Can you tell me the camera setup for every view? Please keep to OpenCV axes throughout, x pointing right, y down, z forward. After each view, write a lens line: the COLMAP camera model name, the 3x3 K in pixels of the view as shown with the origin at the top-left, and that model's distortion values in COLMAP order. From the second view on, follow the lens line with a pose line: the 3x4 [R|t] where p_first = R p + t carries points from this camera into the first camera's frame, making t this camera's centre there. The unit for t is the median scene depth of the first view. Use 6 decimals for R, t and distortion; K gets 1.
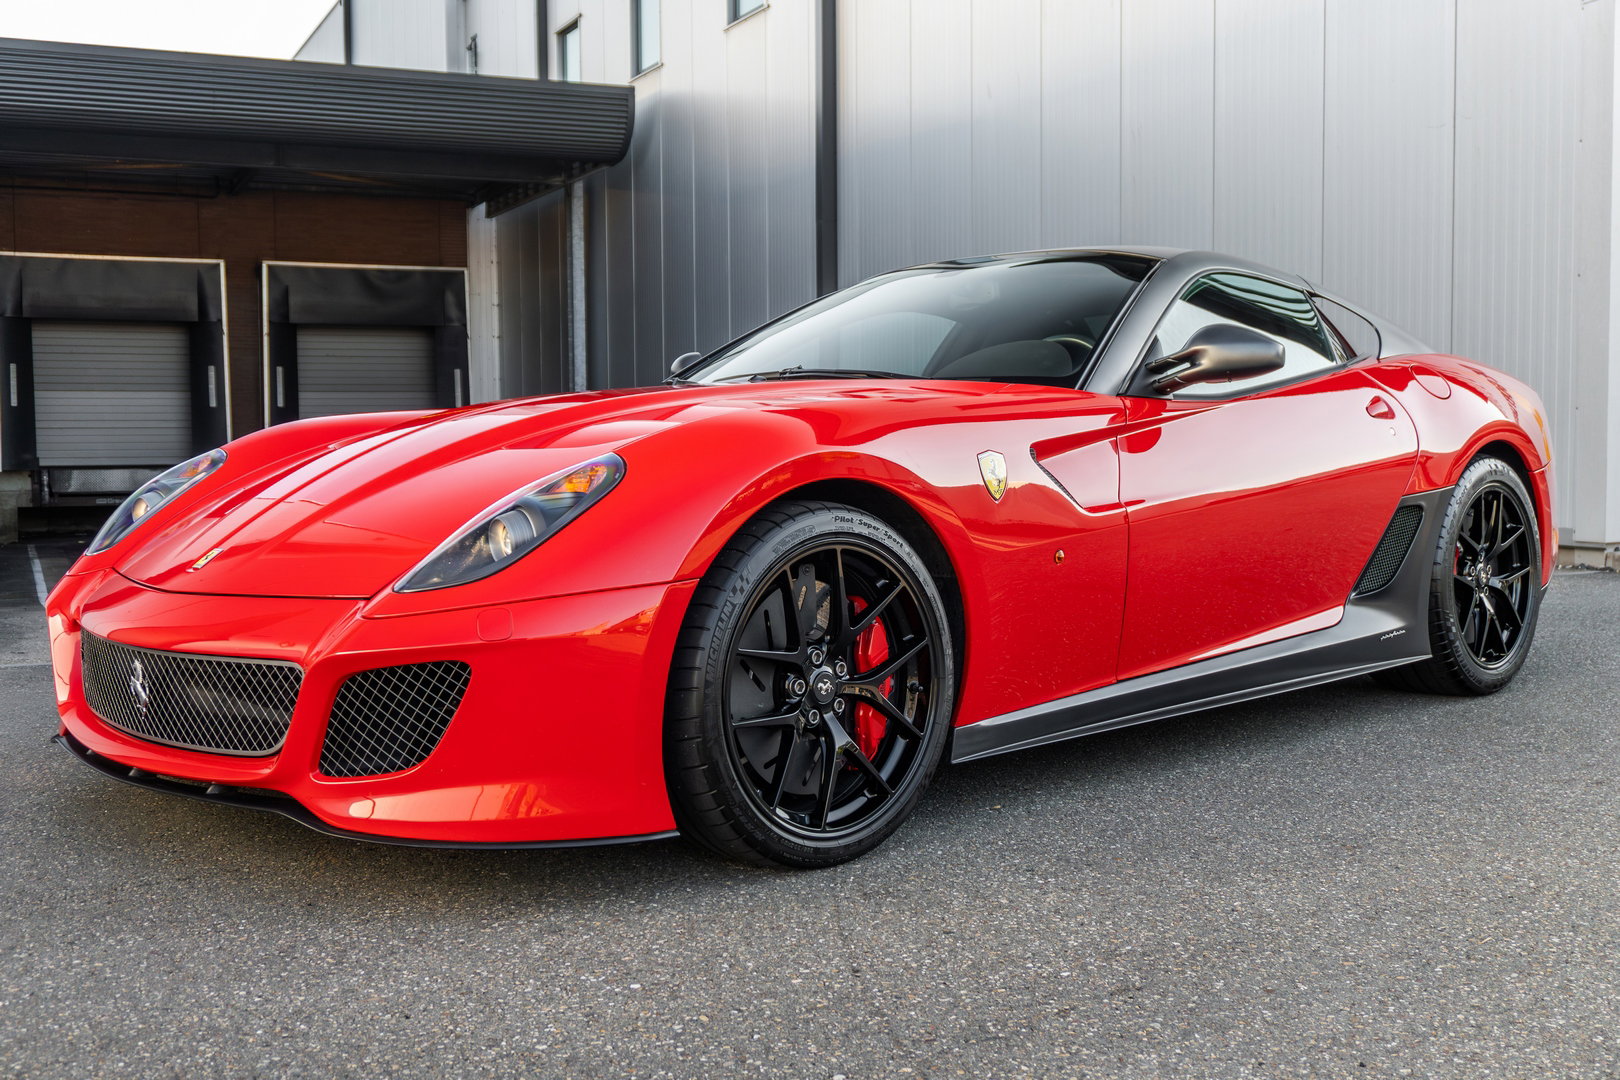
lens RADIAL K [[1686.9, 0, 810.0], [0, 1686.9, 540.0], [0, 0, 1]] dist [-0.026010, -0.013679]
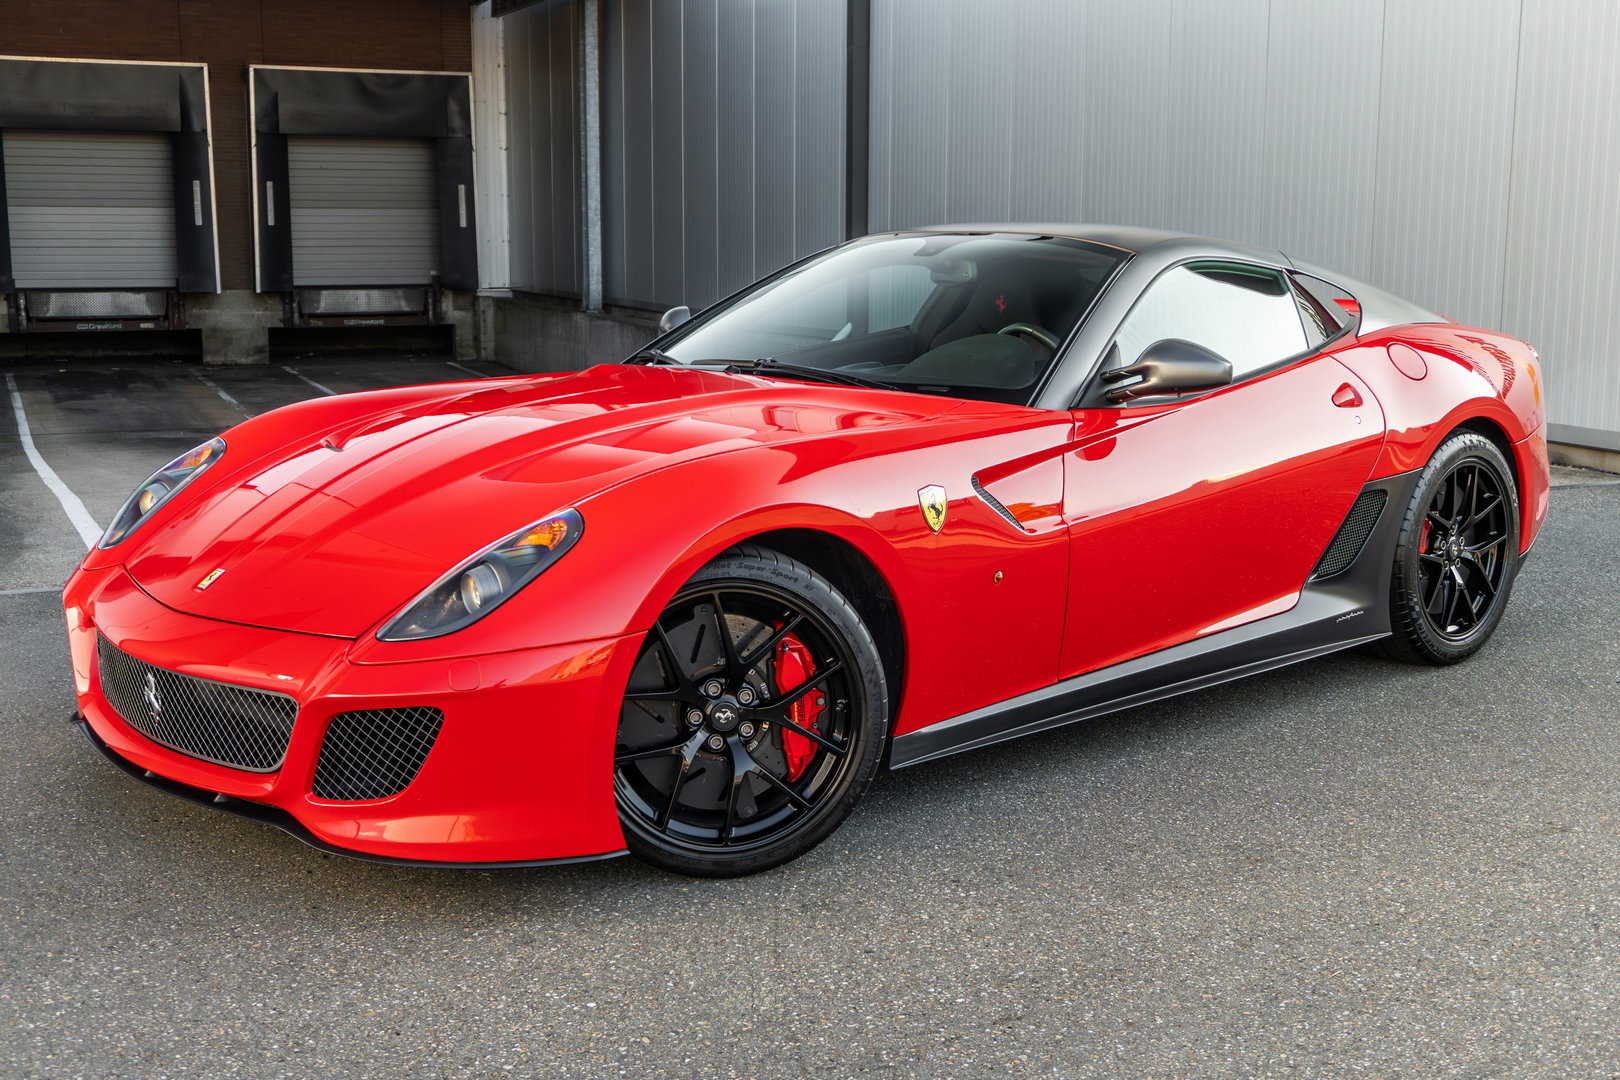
lens RADIAL K [[1856.3, 0, 810.0], [0, 1856.3, 540.0], [0, 0, 1]] dist [-0.016091, -0.052447]
pose [[0.999622, 0.016298, -0.022163, 0.058687], [-0.013864, 0.994282, 0.105878, -0.159870], [0.023761, -0.105531, 0.994132, -0.202409]]
